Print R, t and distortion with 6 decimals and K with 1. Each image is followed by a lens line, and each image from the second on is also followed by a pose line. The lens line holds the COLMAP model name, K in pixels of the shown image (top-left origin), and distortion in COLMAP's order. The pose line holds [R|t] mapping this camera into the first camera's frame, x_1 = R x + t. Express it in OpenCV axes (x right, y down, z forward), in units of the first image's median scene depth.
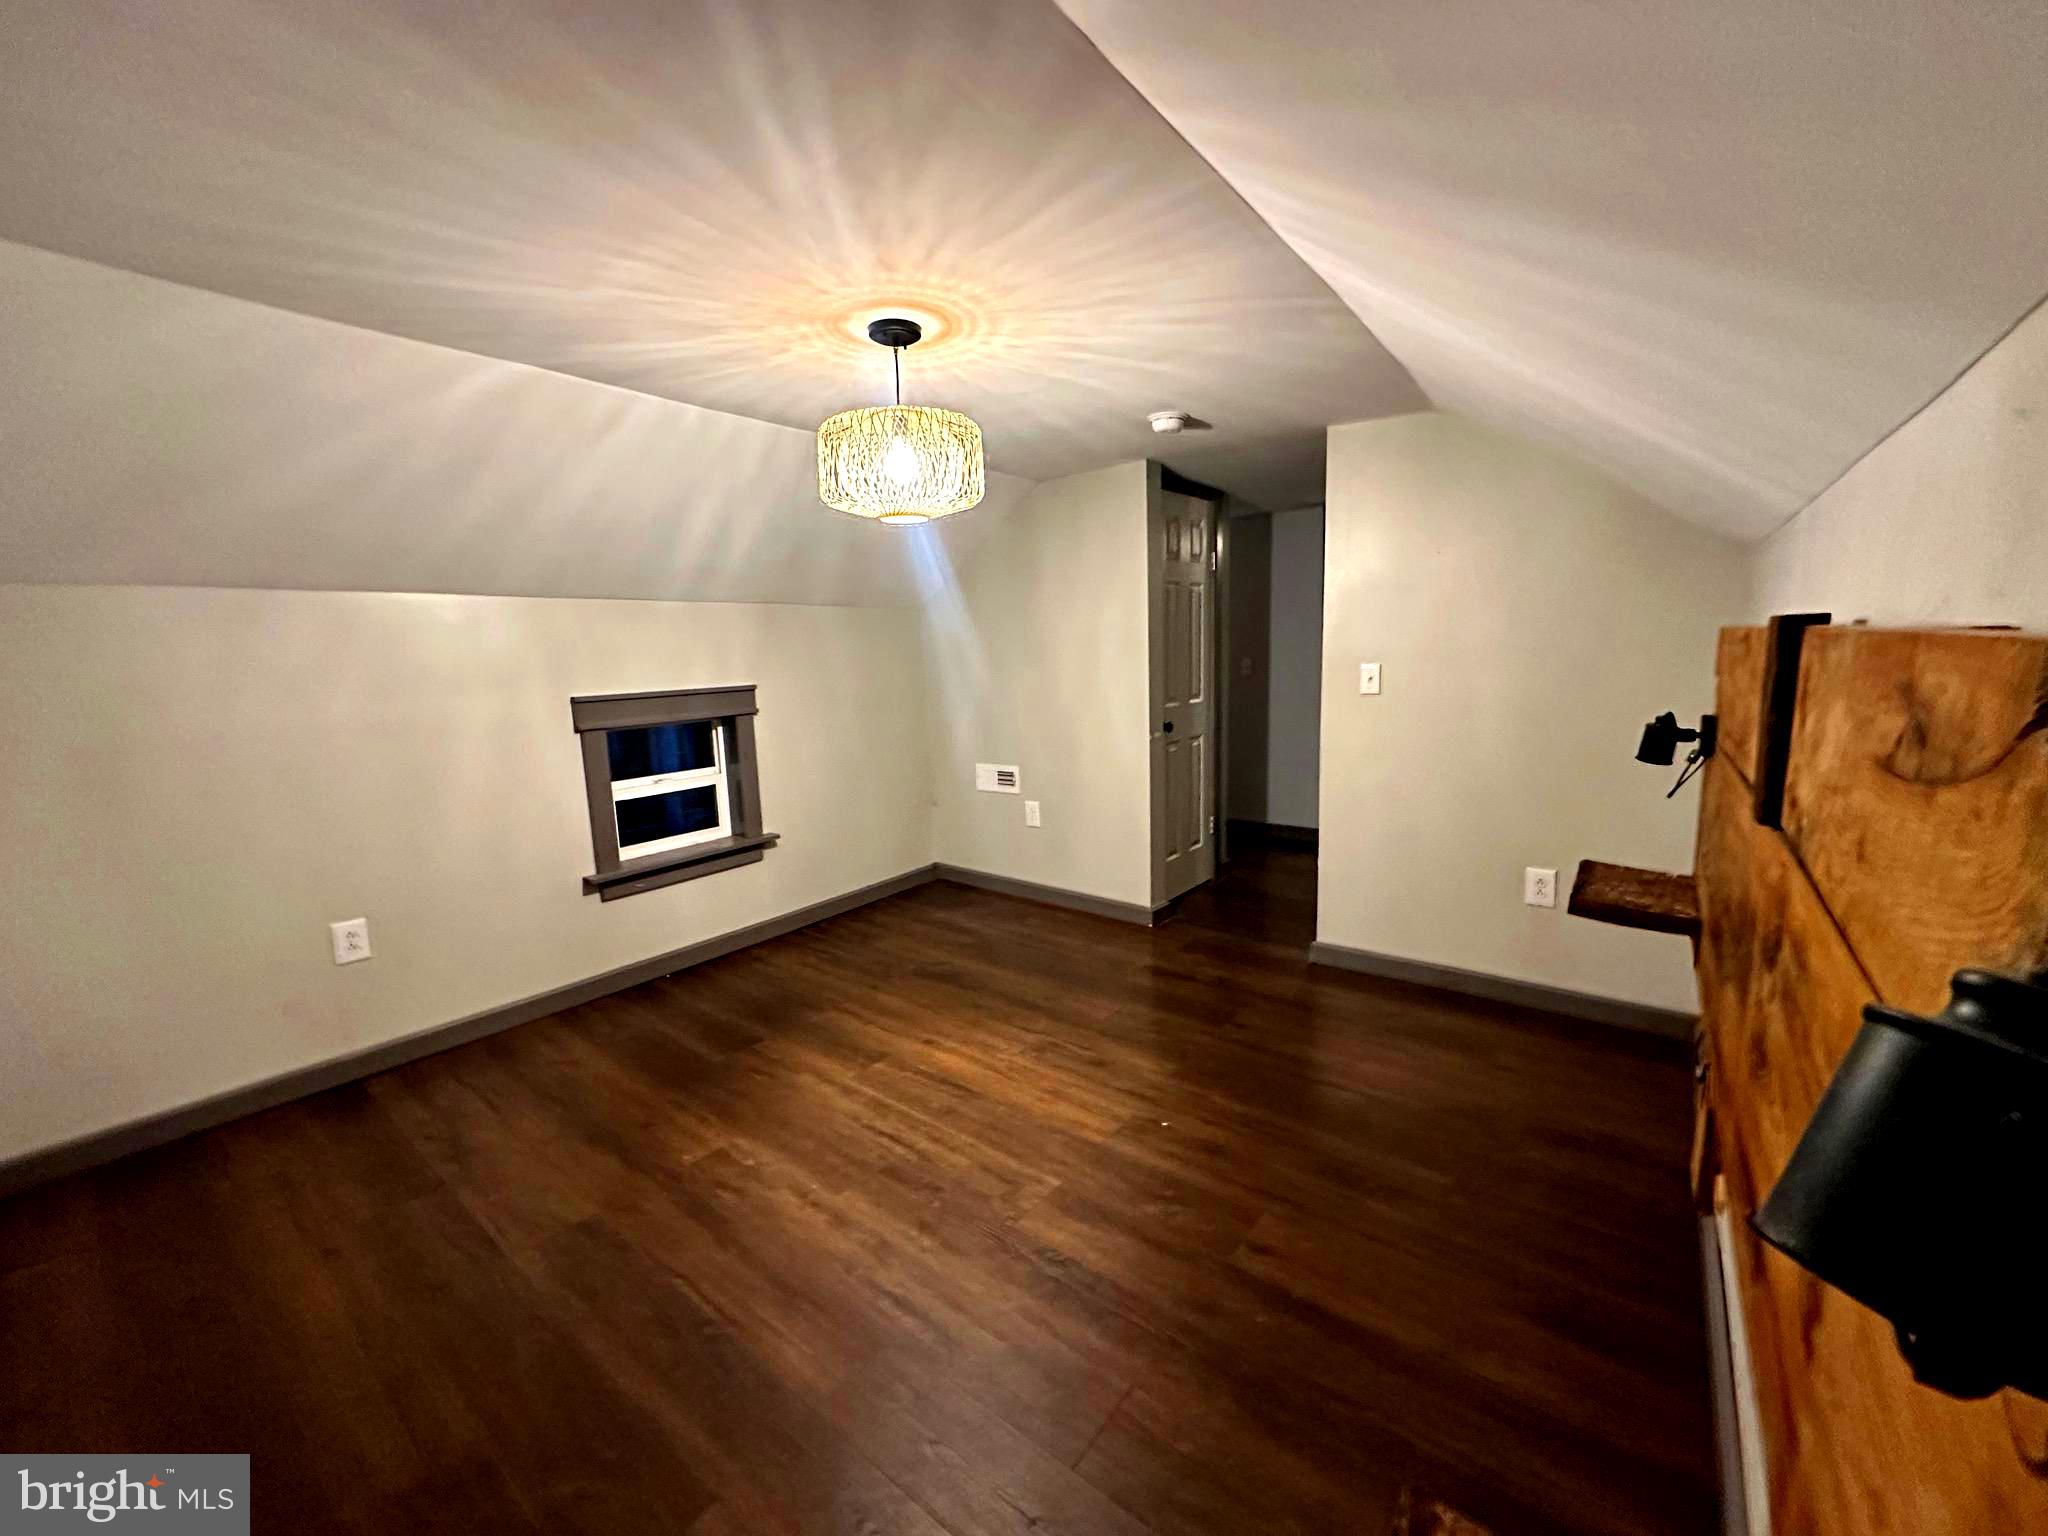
lens RADIAL K [[815.1, 0, 1027.2], [0, 815.1, 767.4], [0, 0, 1]] dist [-0.003926, 0.000535]
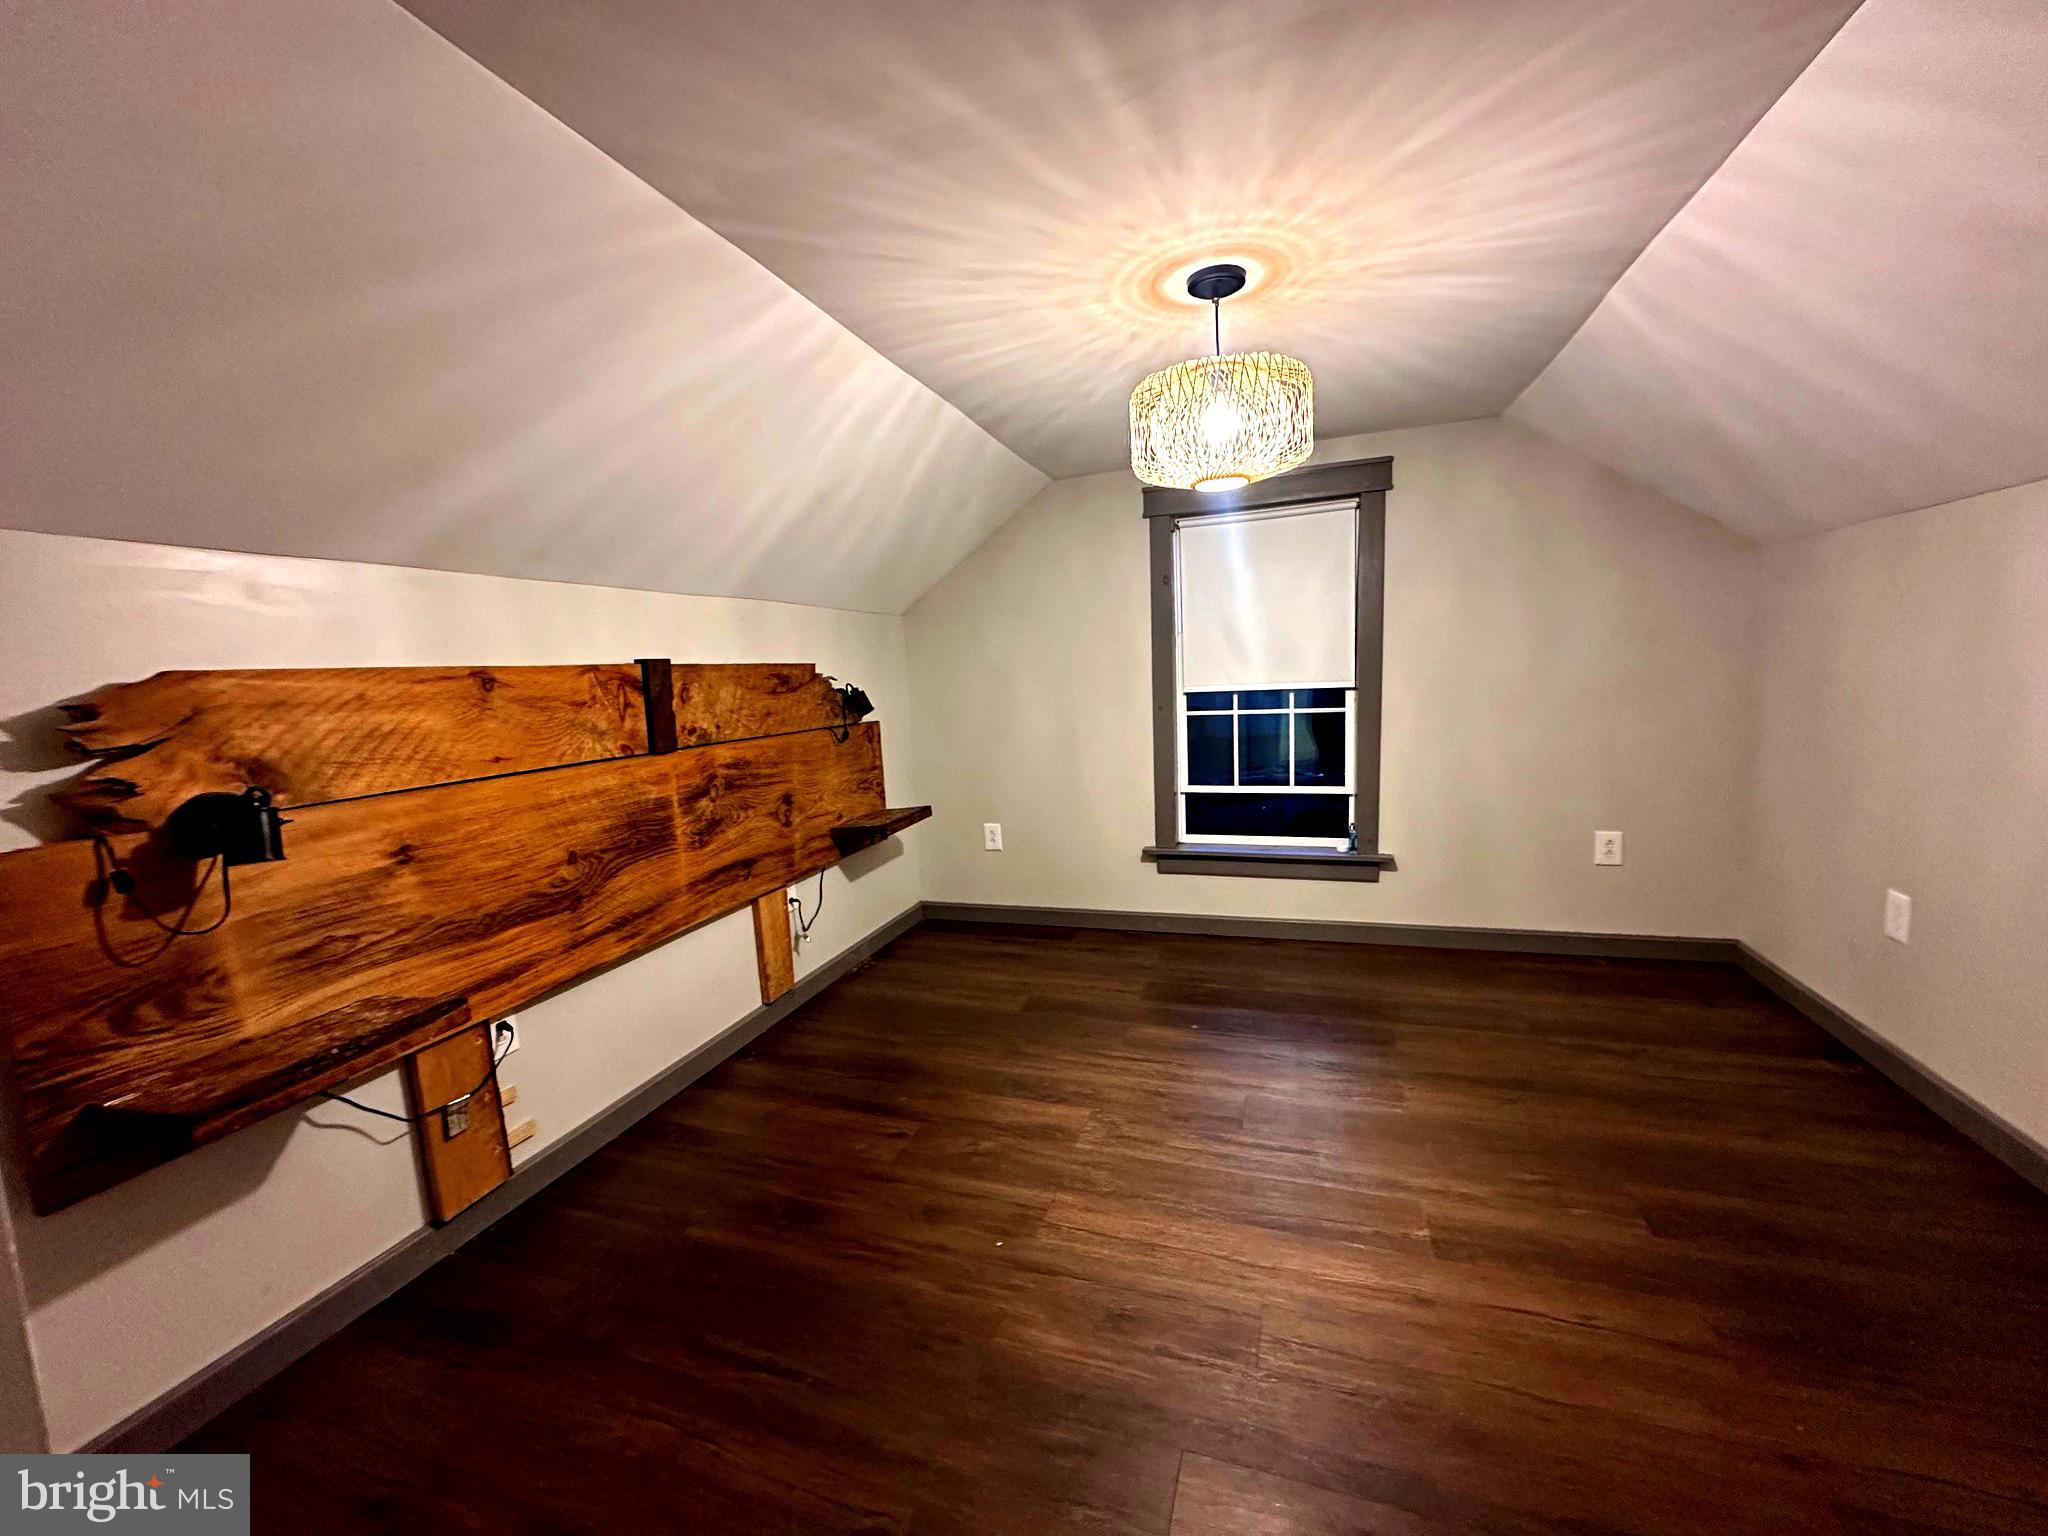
lens RADIAL K [[815.1, 0, 1027.2], [0, 815.1, 767.4], [0, 0, 1]] dist [-0.003926, 0.000535]
pose [[-0.941517, 0.120630, -0.314632, 0.375399], [0.031644, 0.961251, 0.273851, -0.258425], [0.335476, 0.247879, -0.908852, 1.822076]]
